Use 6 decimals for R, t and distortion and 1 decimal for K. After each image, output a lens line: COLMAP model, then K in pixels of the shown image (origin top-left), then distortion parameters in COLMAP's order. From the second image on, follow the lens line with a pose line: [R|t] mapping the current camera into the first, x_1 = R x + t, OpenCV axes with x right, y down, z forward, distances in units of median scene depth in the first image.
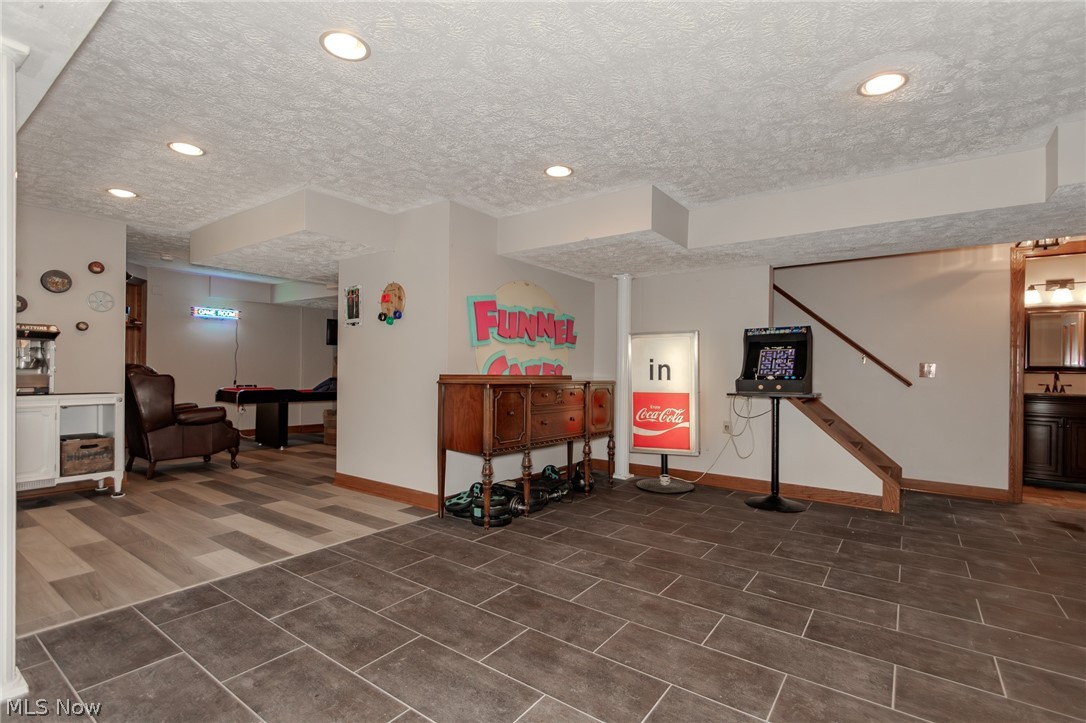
lens RADIAL K [[505.4, 0, 544.9], [0, 505.4, 367.9], [0, 0, 1]] dist [0.011668, -0.002896]
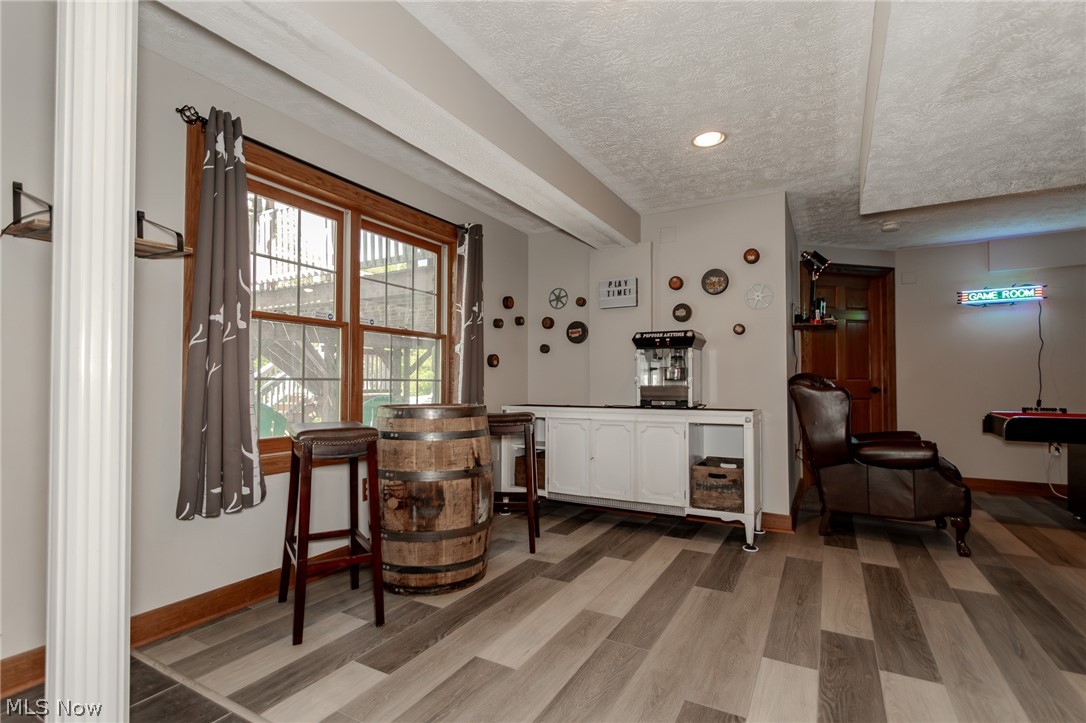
lens RADIAL K [[505.4, 0, 545.0], [0, 505.4, 369.9], [0, 0, 1]] dist [0.011668, -0.002896]
pose [[0.110749, -0.031526, -0.993348, -0.083849], [0.003395, 0.999503, -0.031343, 0.007316], [0.993843, 0.000099, 0.110801, 0.424706]]
